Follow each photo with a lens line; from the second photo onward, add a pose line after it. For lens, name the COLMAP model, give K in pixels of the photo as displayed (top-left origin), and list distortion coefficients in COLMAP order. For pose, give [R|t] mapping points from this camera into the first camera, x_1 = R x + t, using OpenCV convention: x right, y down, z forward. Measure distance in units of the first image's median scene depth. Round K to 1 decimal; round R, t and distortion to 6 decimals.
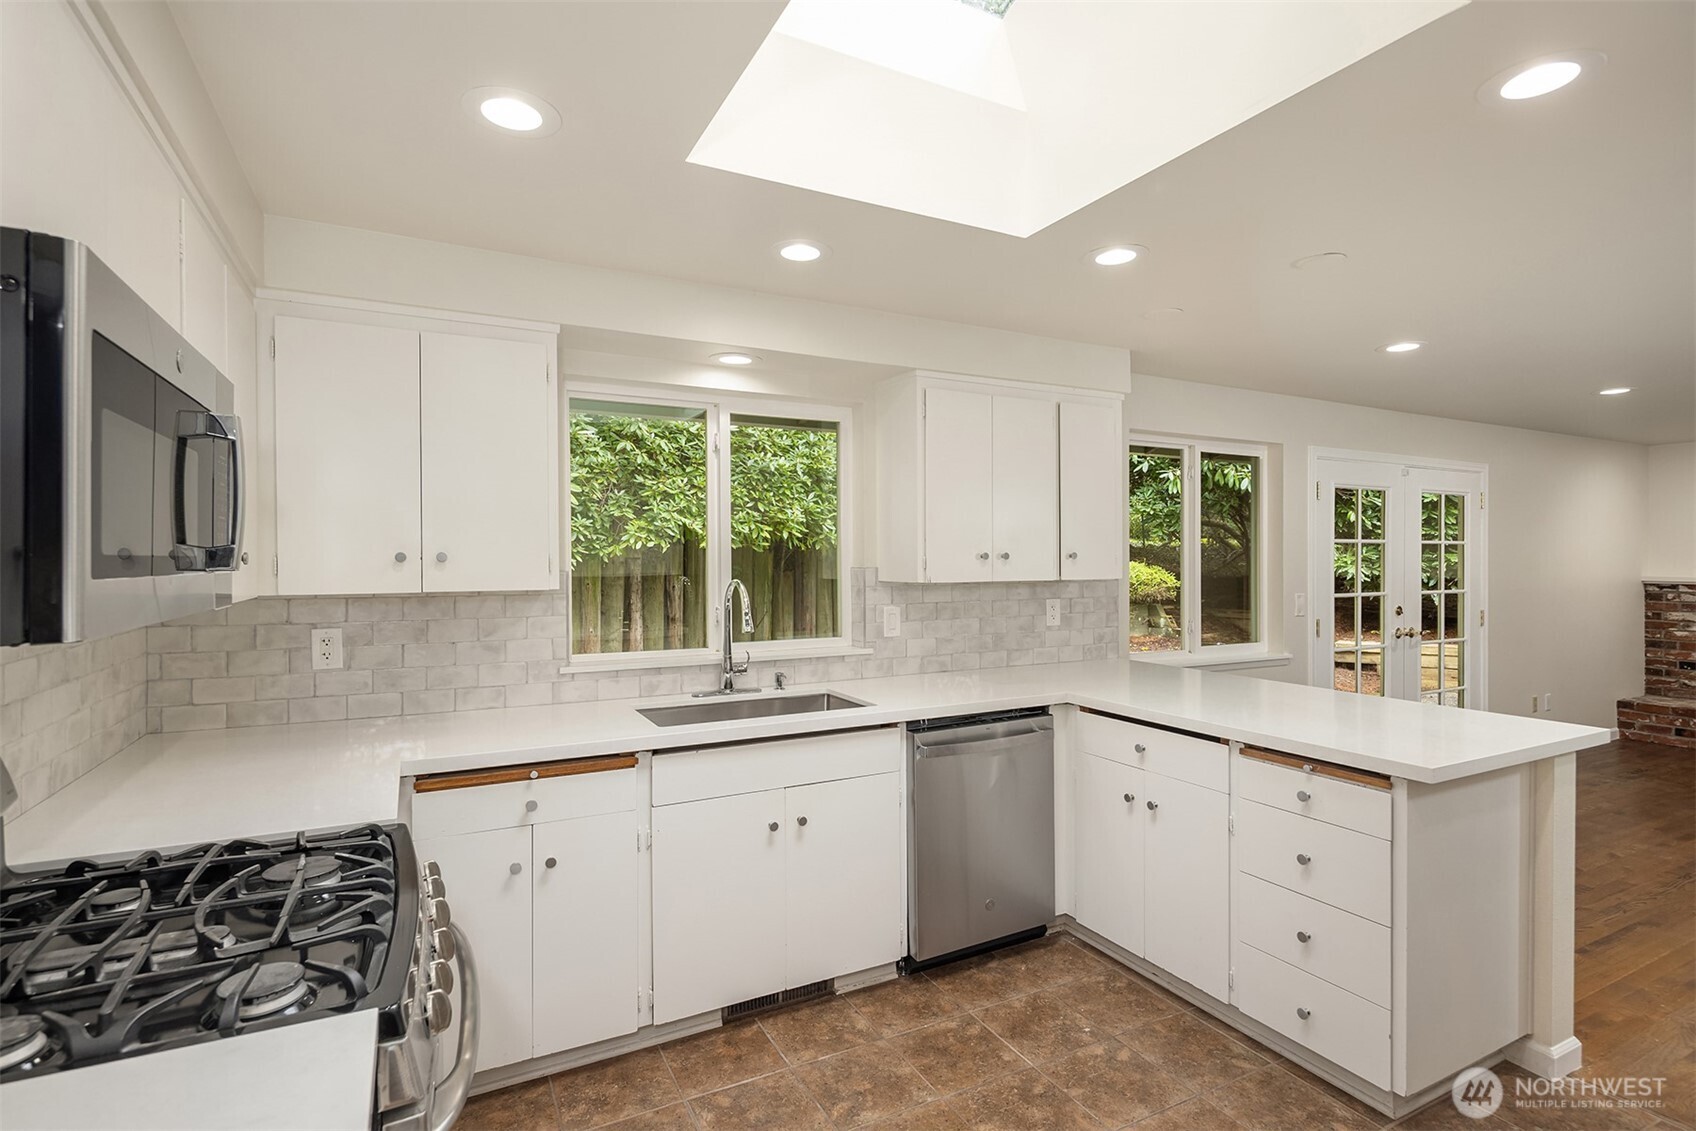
lens RADIAL K [[826.5, 0, 850.6], [0, 826.5, 573.1], [0, 0, 1]] dist [-0.002134, -0.000707]
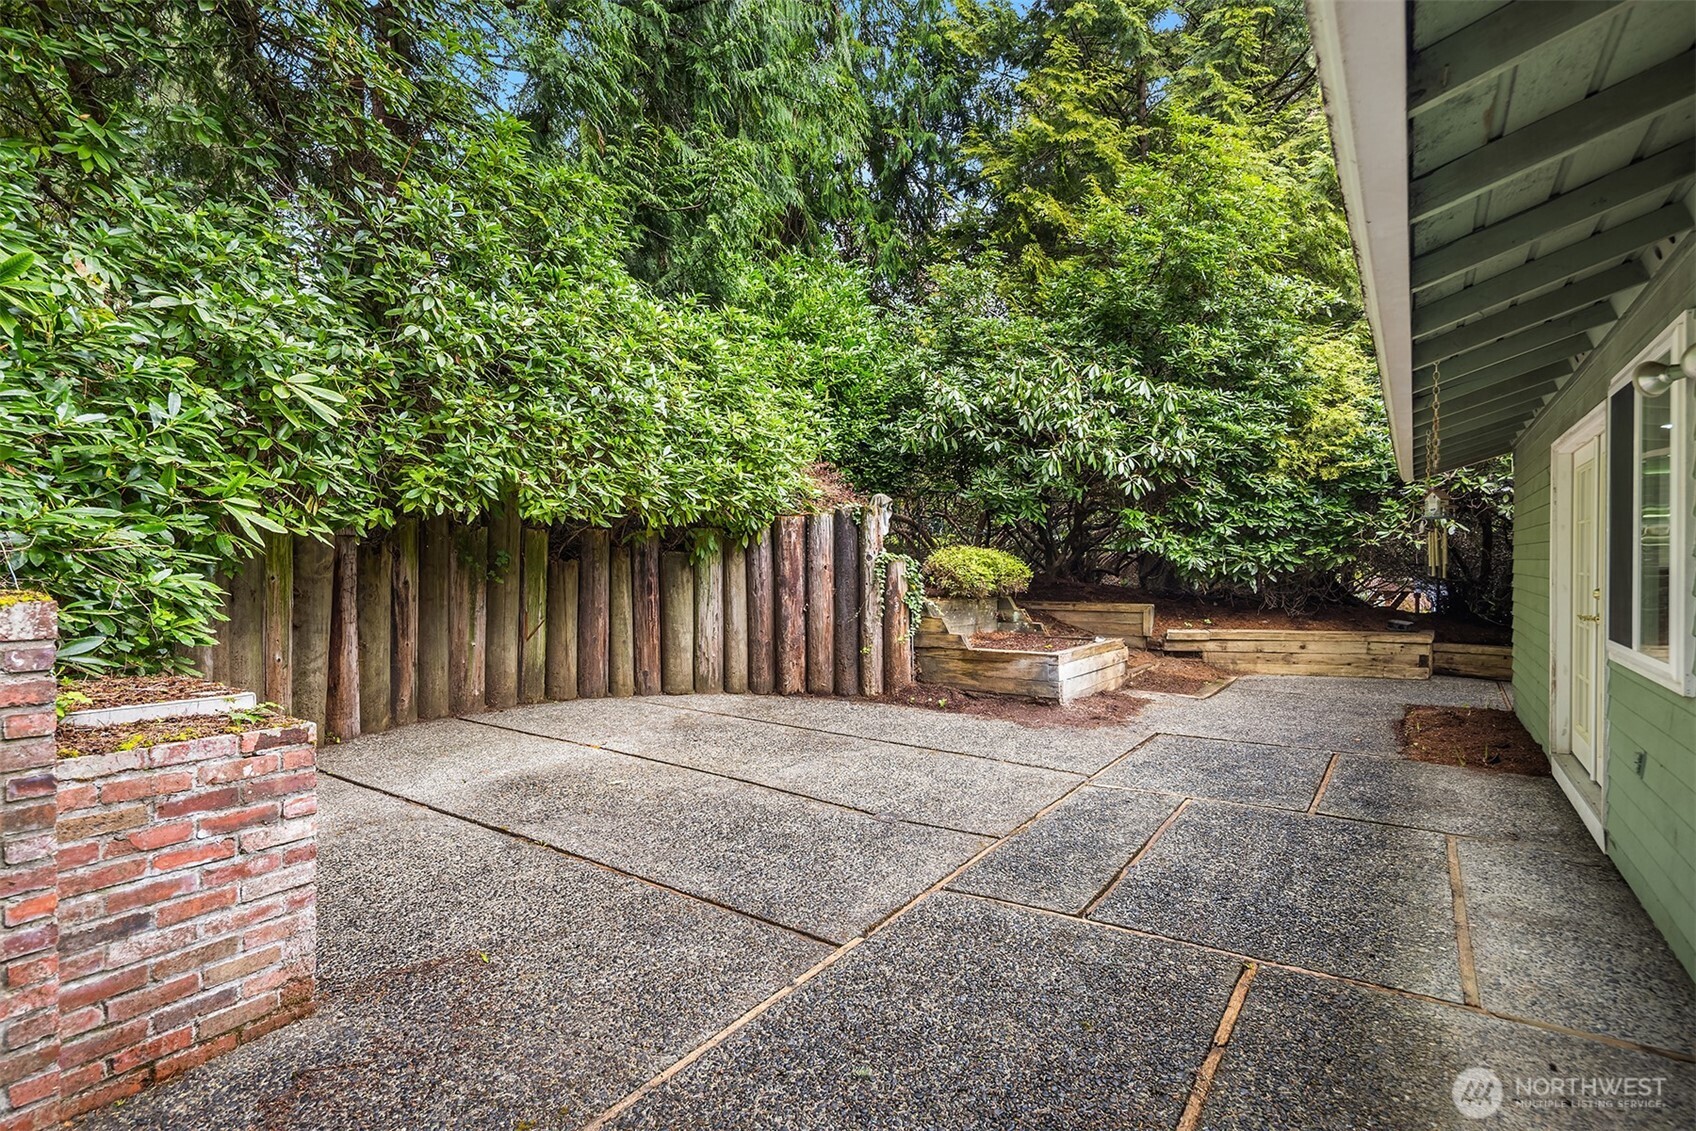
lens RADIAL K [[826.5, 0, 852.7], [0, 826.5, 566.9], [0, 0, 1]] dist [-0.002134, -0.000707]
pose [[0.878171, 0.000549, 0.478346, -0.220818], [0.002183, 0.999984, -0.005155, 0.008753], [-0.478342, 0.005571, 0.878156, 0.280330]]
